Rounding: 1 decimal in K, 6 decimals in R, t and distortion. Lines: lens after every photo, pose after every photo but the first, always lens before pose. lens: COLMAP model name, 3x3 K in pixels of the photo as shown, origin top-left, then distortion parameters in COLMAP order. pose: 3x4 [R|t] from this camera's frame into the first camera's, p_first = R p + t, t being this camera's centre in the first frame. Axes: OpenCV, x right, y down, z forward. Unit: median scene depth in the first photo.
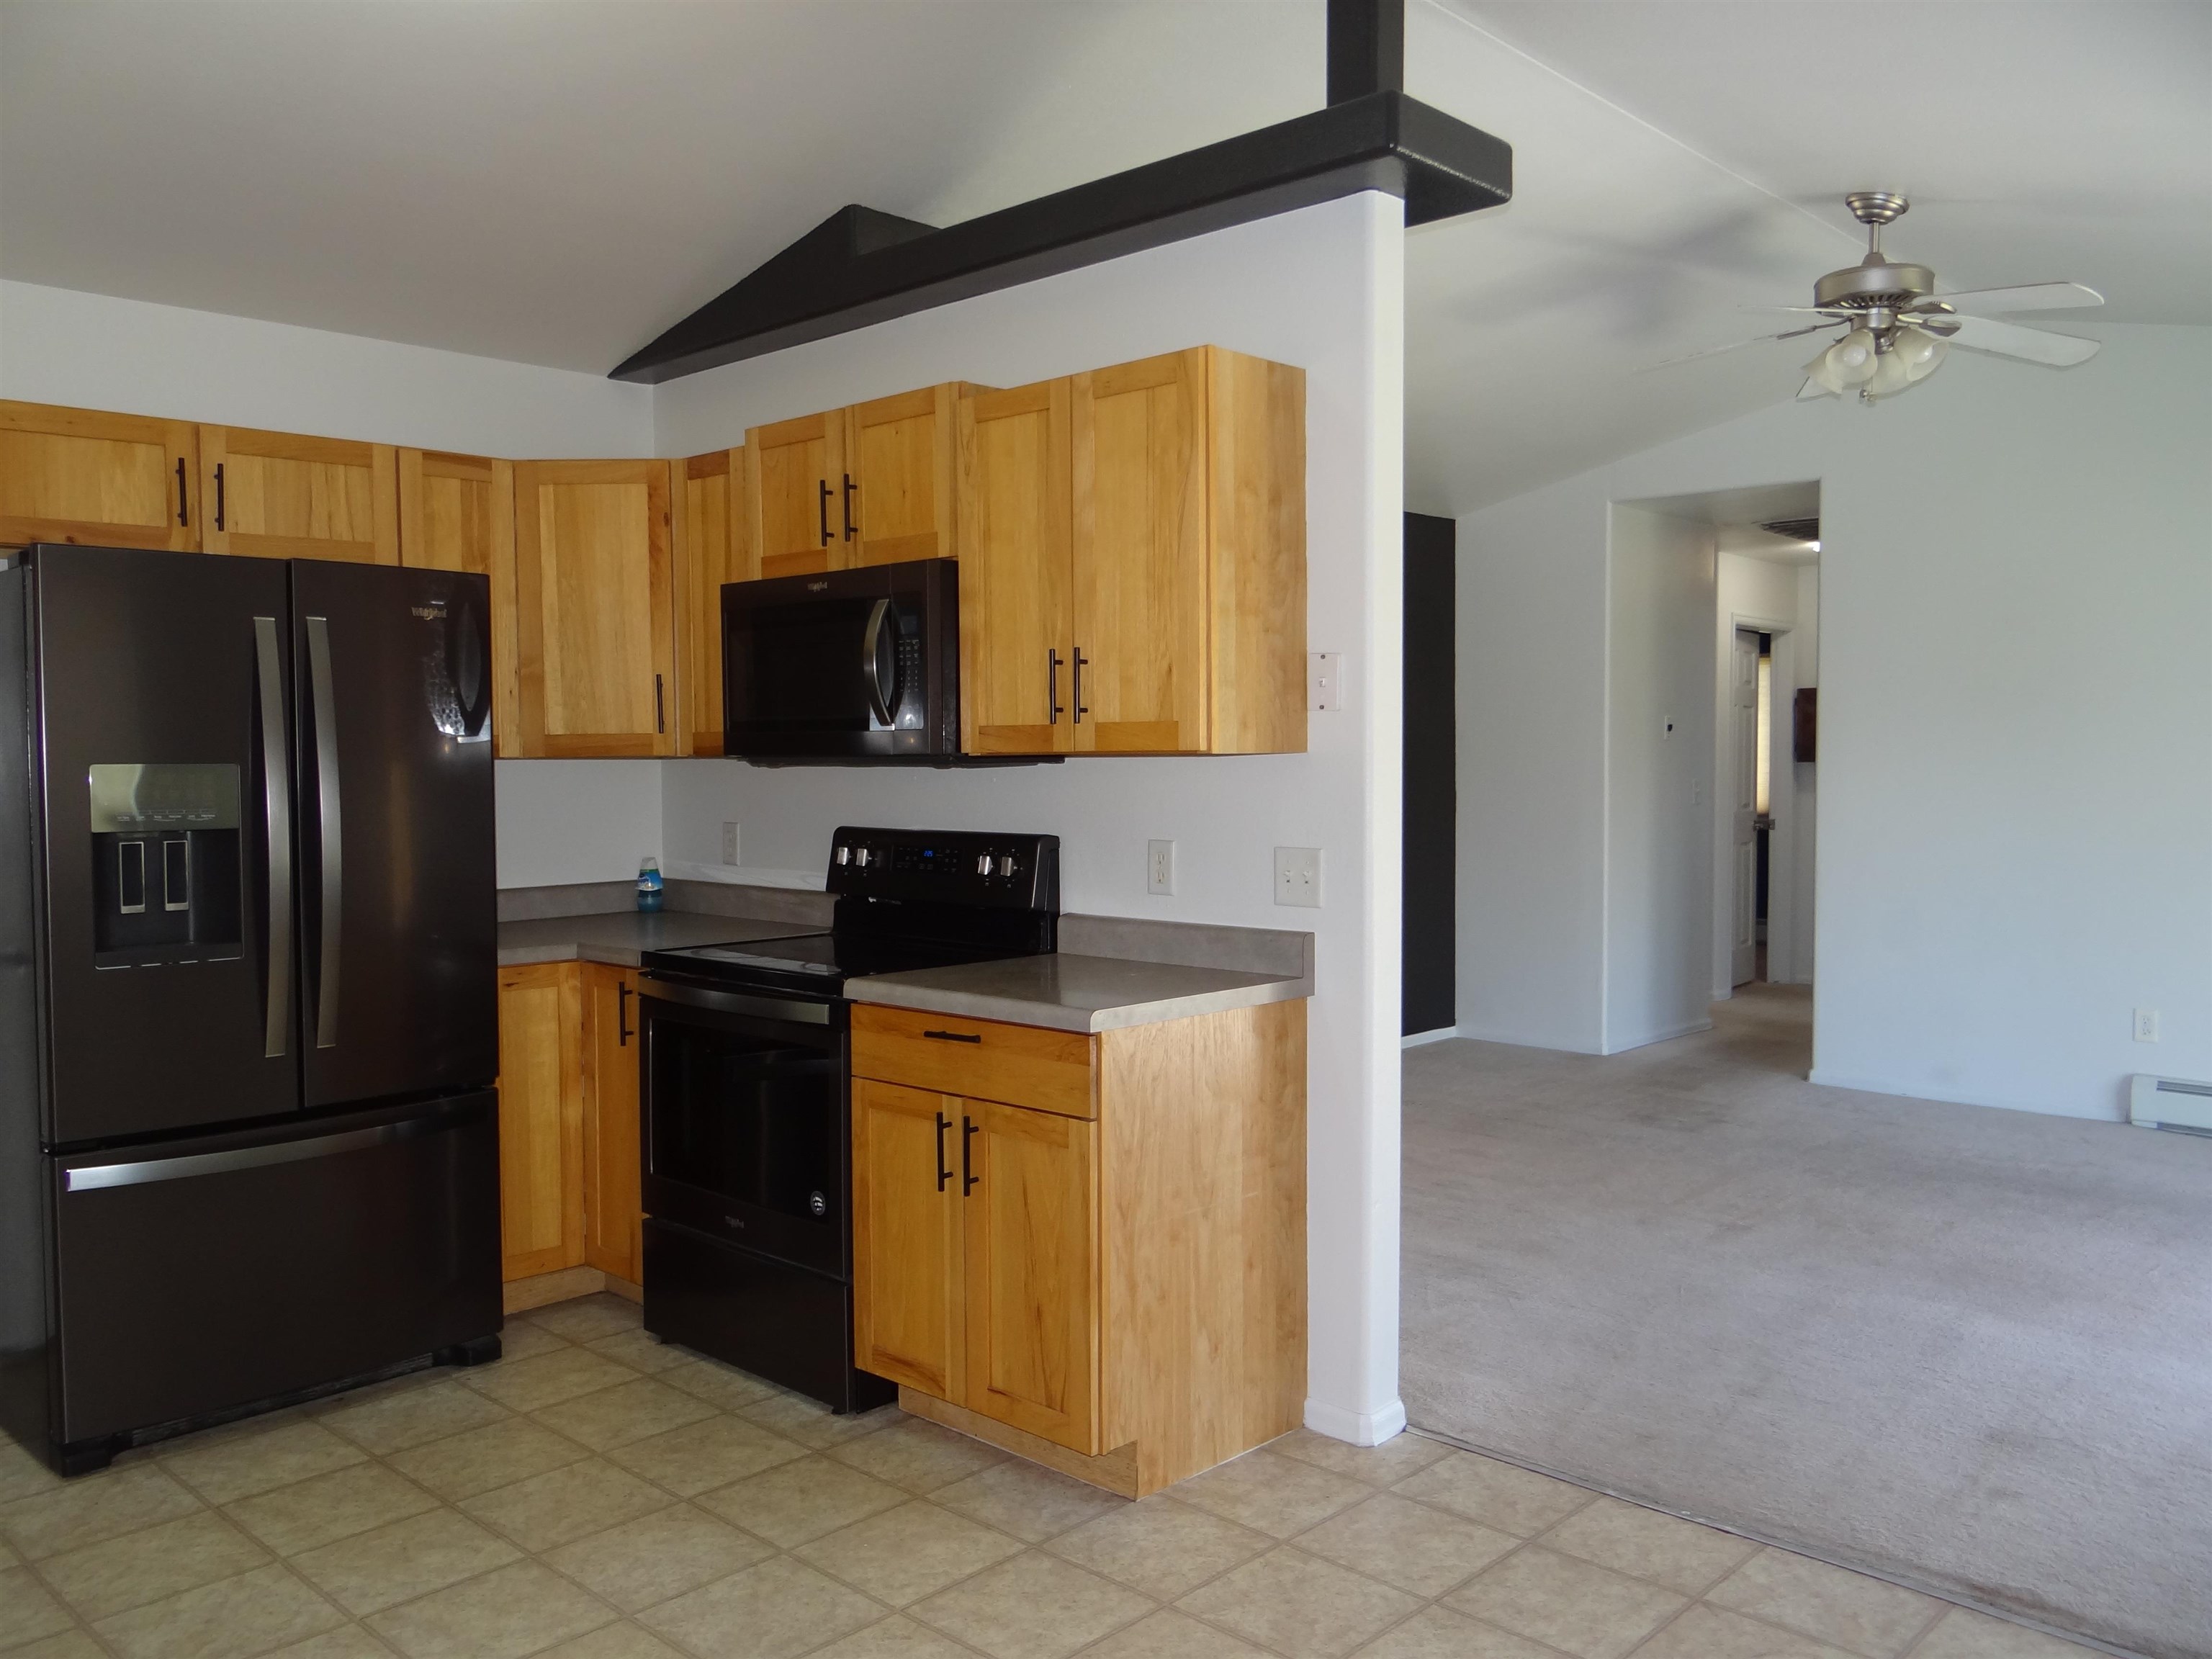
lens RADIAL K [[1752.6, 0, 1095.1], [0, 1752.6, 819.8], [0, 0, 1]] dist [0.005381, -0.002900]
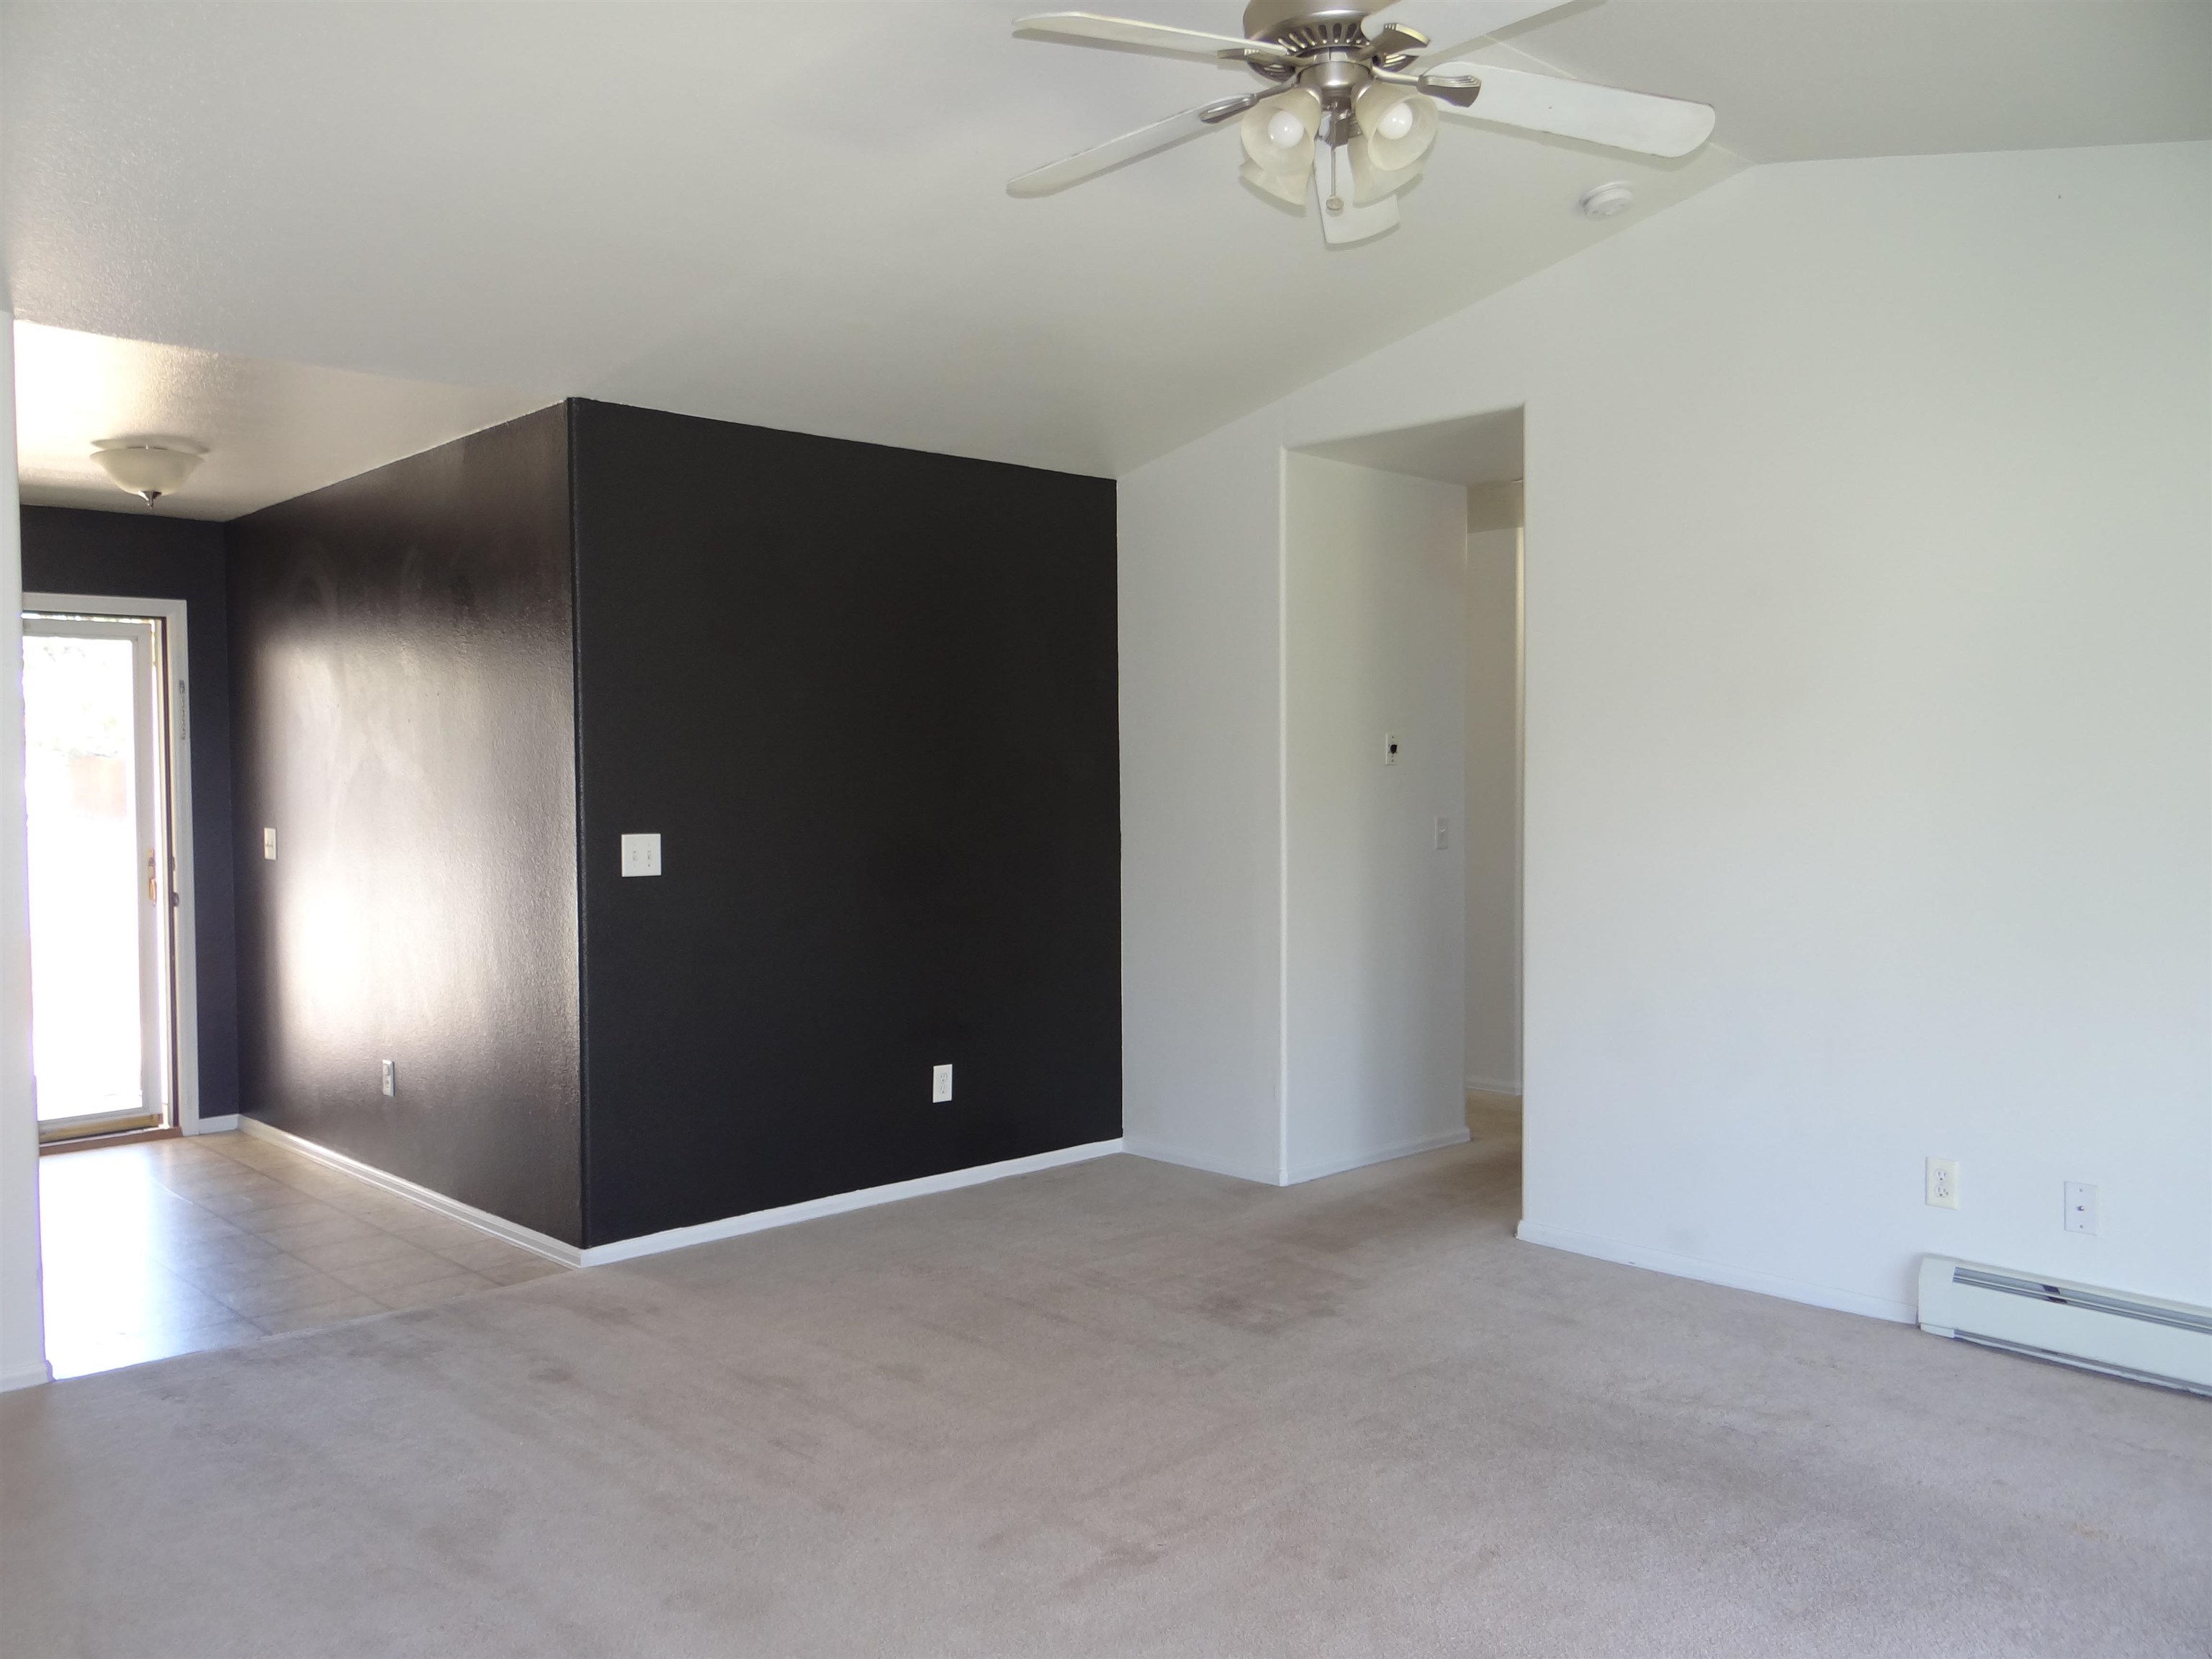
lens RADIAL K [[1760.2, 0, 1105.5], [0, 1760.2, 819.4], [0, 0, 1]] dist [0.011666, -0.005380]
pose [[0.999289, 0.002040, -0.037641, 0.295111], [-0.002629, 0.999875, -0.015586, -0.012662], [0.037605, 0.015674, 0.999170, 0.295718]]
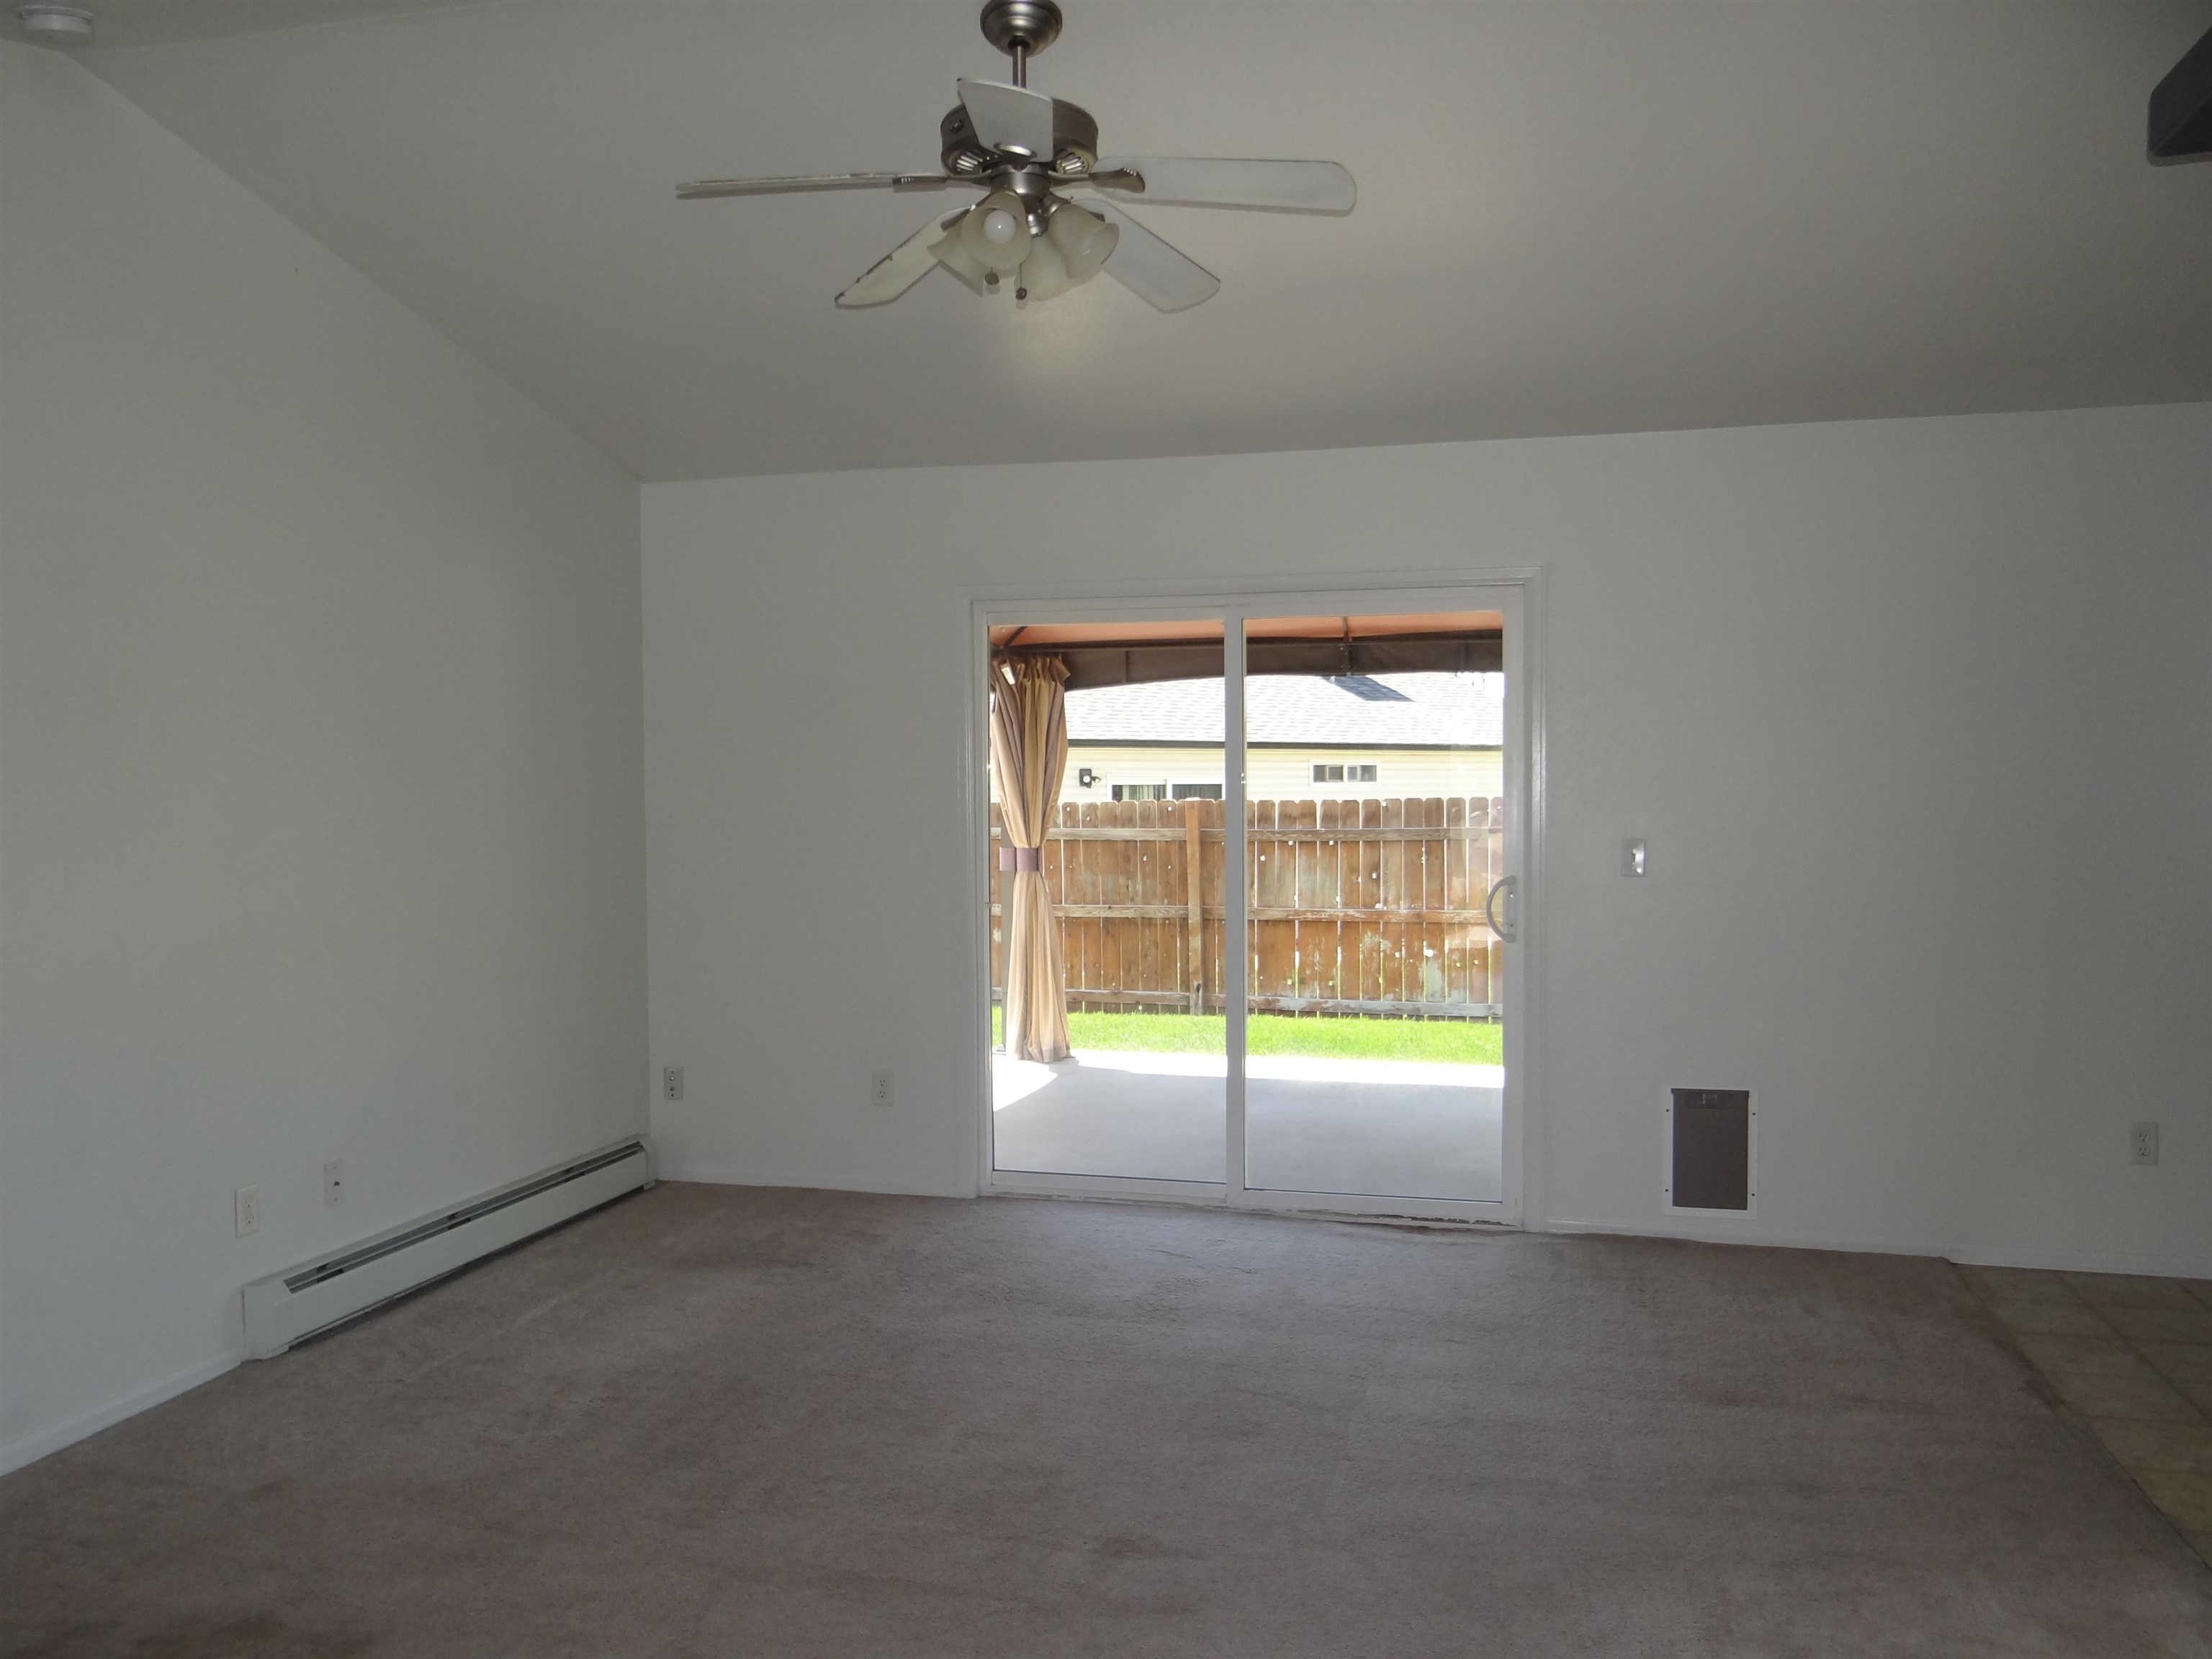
lens RADIAL K [[1769.4, 0, 1107.2], [0, 1769.4, 819.8], [0, 0, 1]] dist [0.012464, 0.007616]
pose [[-0.497005, -0.020770, 0.867499, -0.150111], [0.036134, 0.998351, 0.044605, -0.049911], [-0.866995, 0.053515, -0.495435, 1.025708]]
